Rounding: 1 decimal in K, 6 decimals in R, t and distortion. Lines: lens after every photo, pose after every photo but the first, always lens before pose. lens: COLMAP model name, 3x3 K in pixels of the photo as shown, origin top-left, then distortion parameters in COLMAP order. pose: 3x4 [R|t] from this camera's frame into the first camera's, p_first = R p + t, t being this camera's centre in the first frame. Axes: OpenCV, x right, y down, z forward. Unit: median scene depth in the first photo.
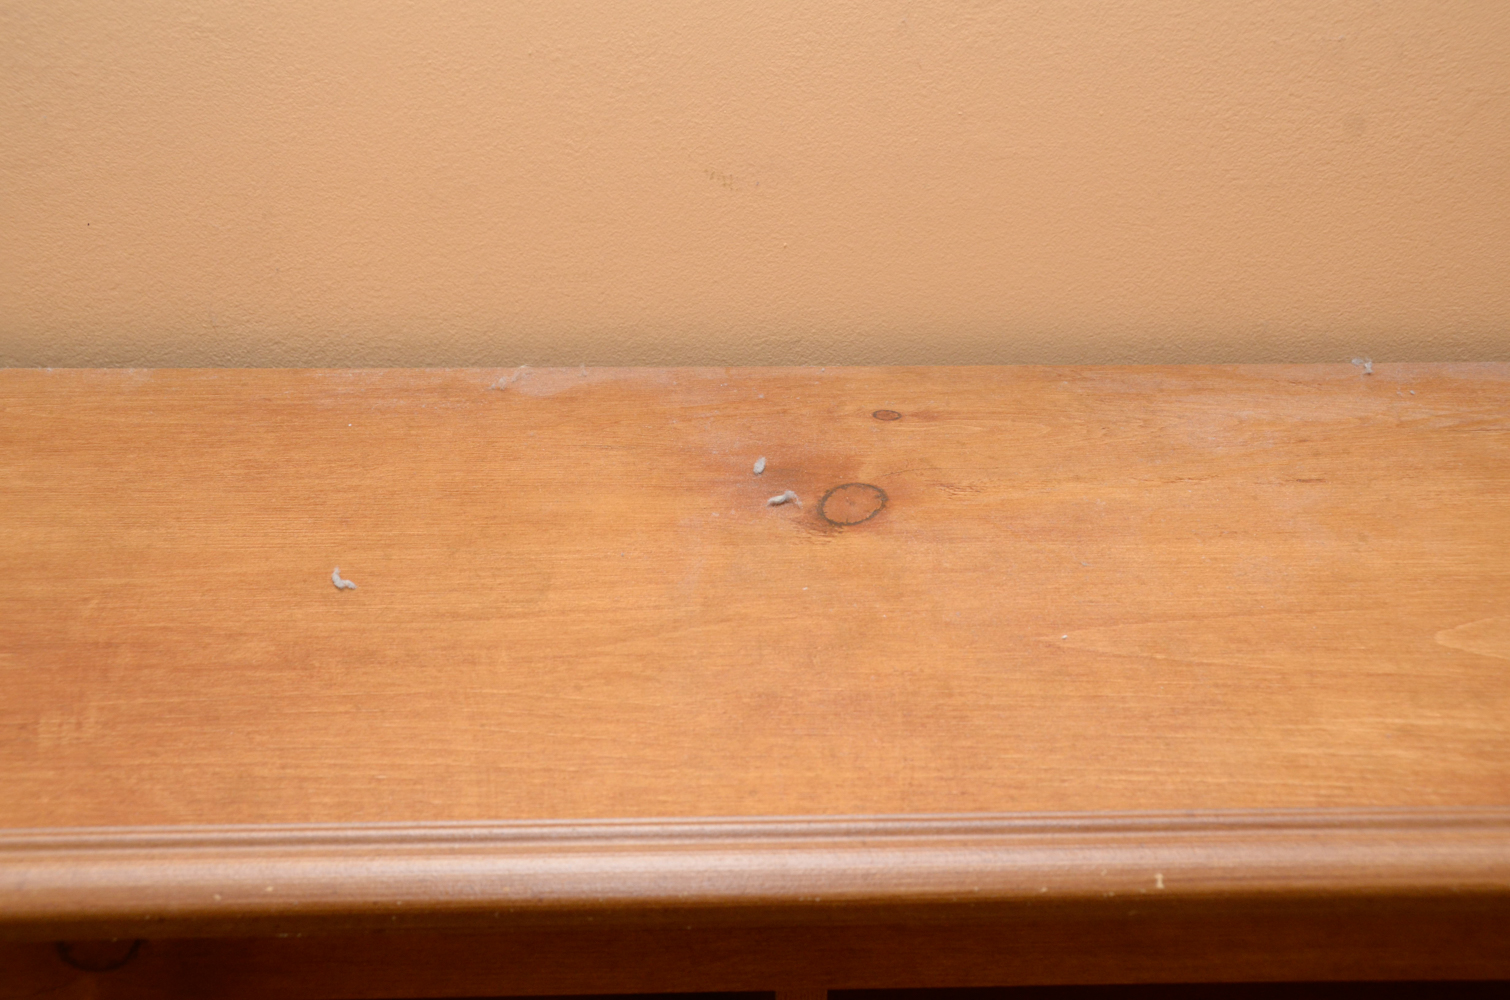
lens RADIAL K [[1857.2, 0, 757.1], [0, 1857.2, 525.7], [0, 0, 1]] dist [-0.026429, 0.313225]
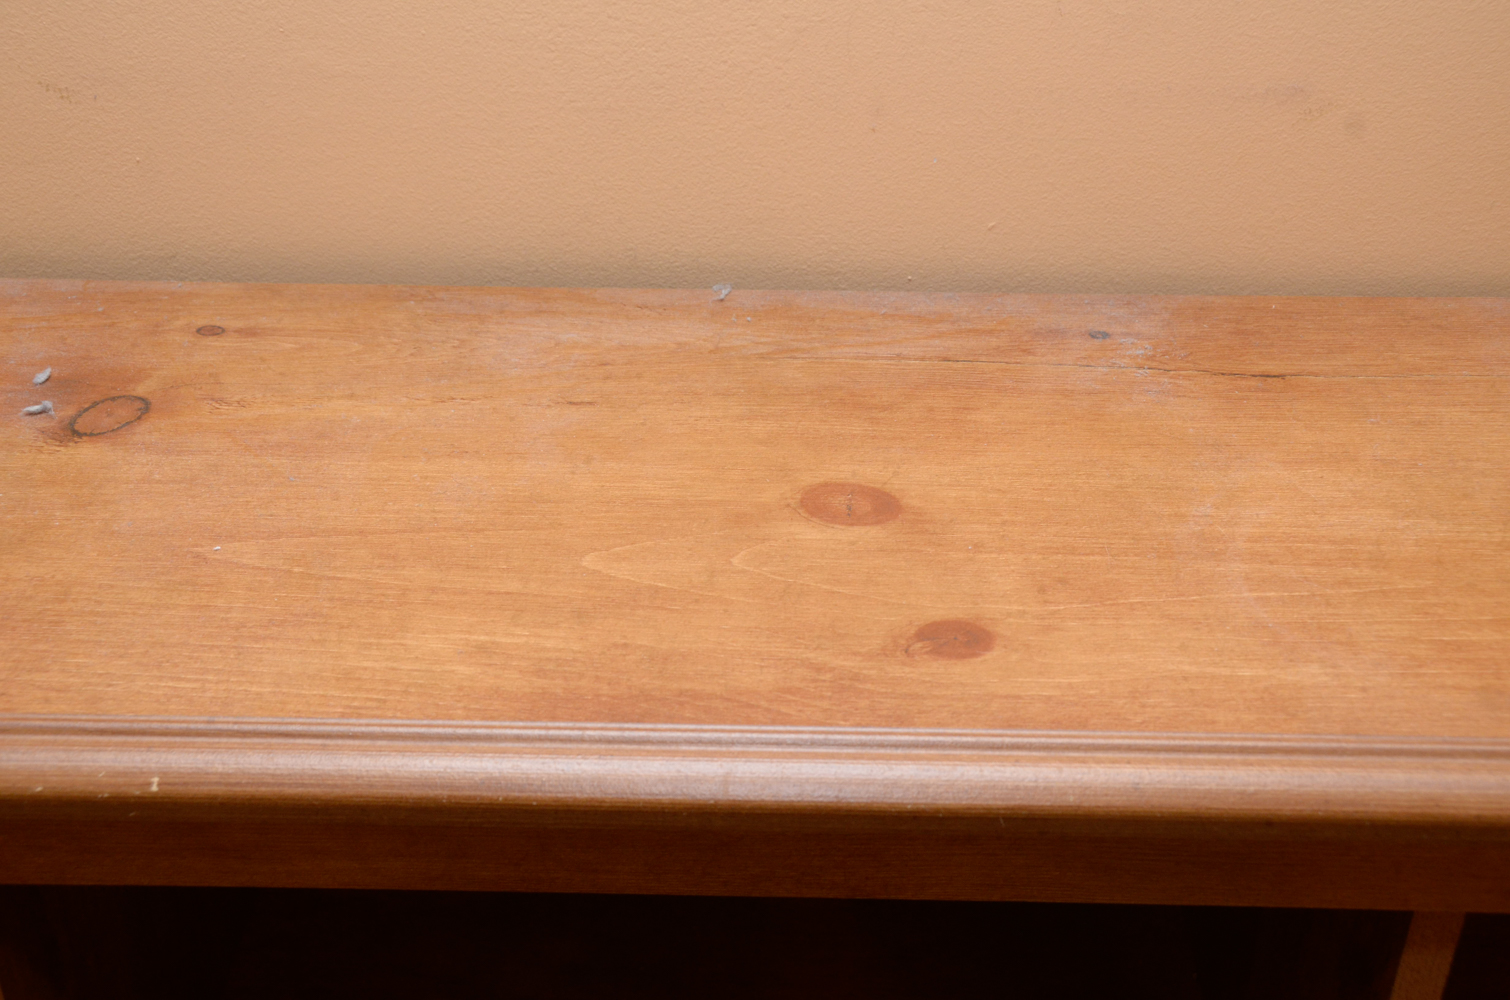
lens RADIAL K [[1857.2, 0, 757.1], [0, 1857.2, 525.7], [0, 0, 1]] dist [-0.026429, 0.313225]
pose [[0.997747, 0.026626, -0.061578, 0.463658], [-0.024345, 0.999000, 0.037505, 0.001808], [0.062516, -0.035922, 0.997397, 0.001866]]
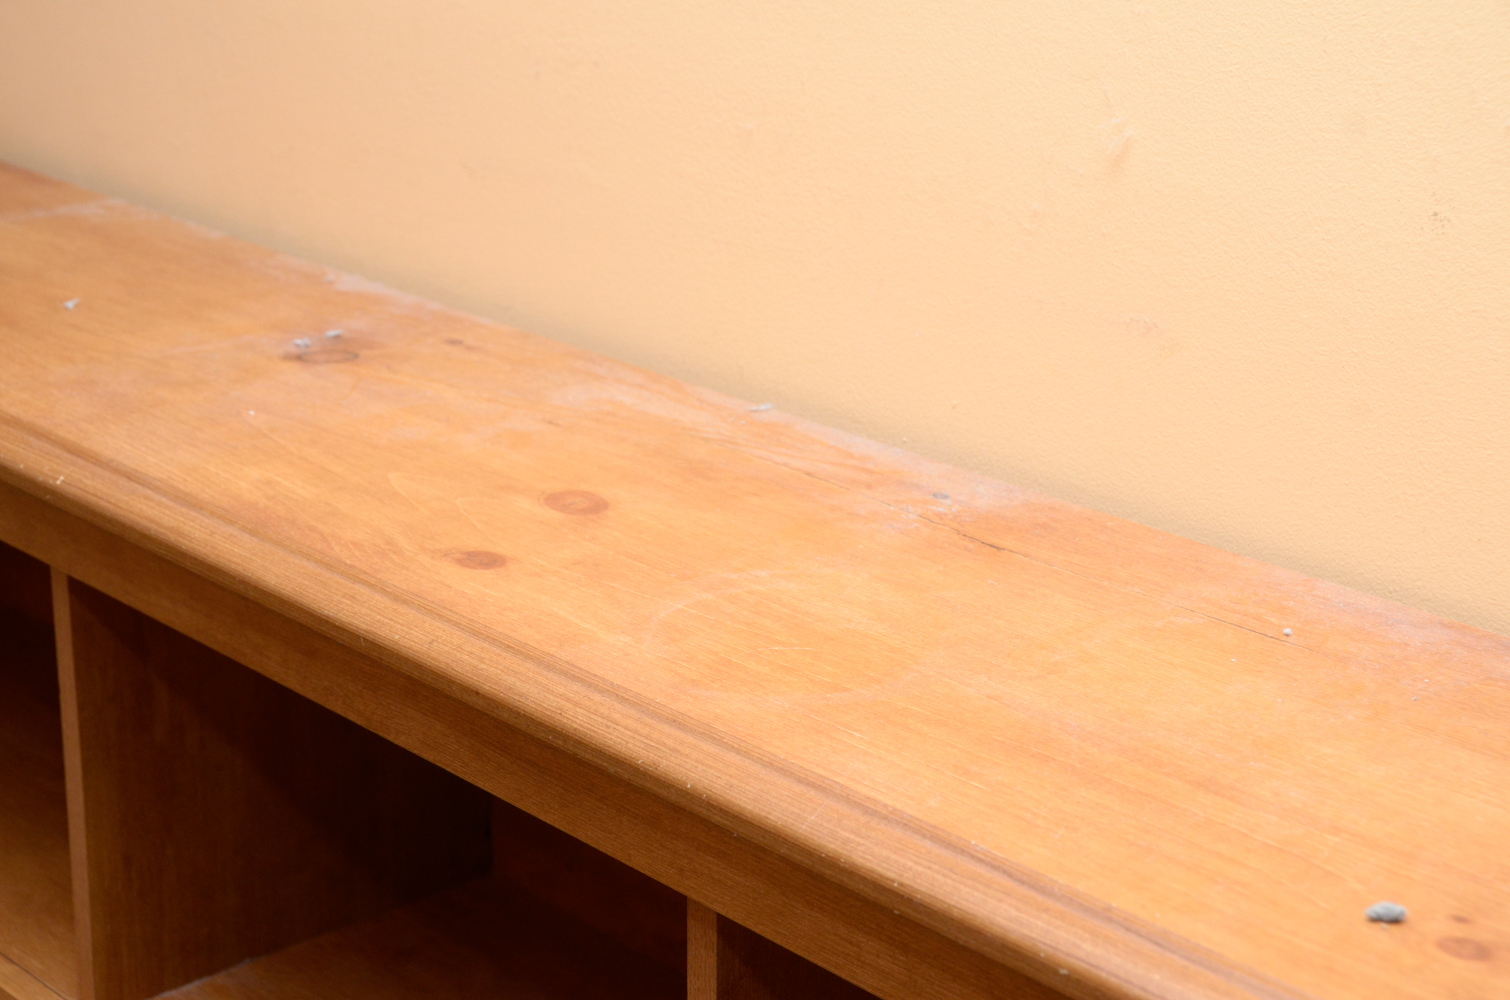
lens RADIAL K [[2624.5, 0, 755.0], [0, 2624.5, 500.0], [0, 0, 1]] dist [0.130414, 0.024616]
pose [[0.638594, 0.231516, -0.733893, 1.764319], [-0.400490, 0.914332, -0.060047, 0.078757], [0.657119, 0.332262, 0.676606, -0.126738]]
